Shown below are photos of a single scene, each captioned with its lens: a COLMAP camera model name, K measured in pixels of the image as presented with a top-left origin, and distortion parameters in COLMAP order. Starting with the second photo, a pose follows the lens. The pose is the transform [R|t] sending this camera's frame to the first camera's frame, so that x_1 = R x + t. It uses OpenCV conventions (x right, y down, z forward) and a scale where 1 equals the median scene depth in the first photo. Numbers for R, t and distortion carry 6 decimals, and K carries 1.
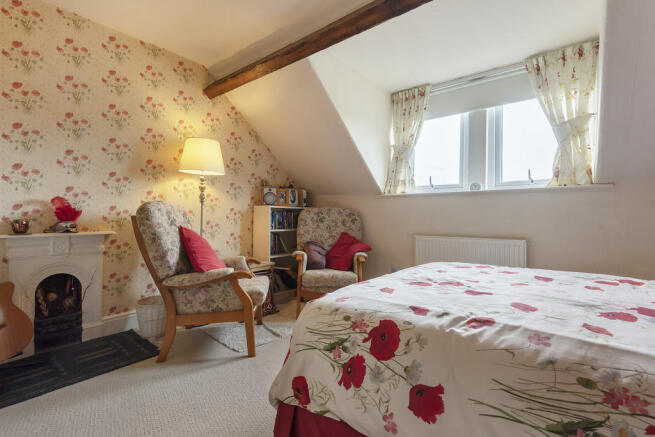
lens RADIAL K [[299.4, 0, 327.5], [0, 299.4, 215.8], [0, 0, 1]] dist [-0.003133, -0.001269]
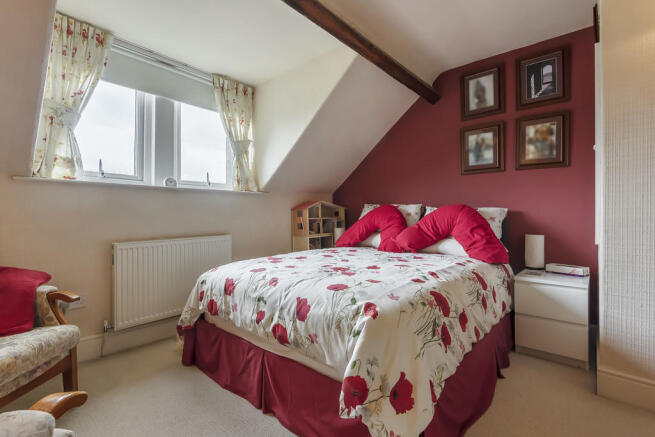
lens RADIAL K [[299.4, 0, 328.3], [0, 299.4, 212.5], [0, 0, 1]] dist [-0.003133, -0.001269]
pose [[0.024211, 0.006985, 0.999682, -0.421746], [0.005656, 0.999959, -0.007124, 0.002695], [-0.999691, 0.005827, 0.024171, 0.526772]]
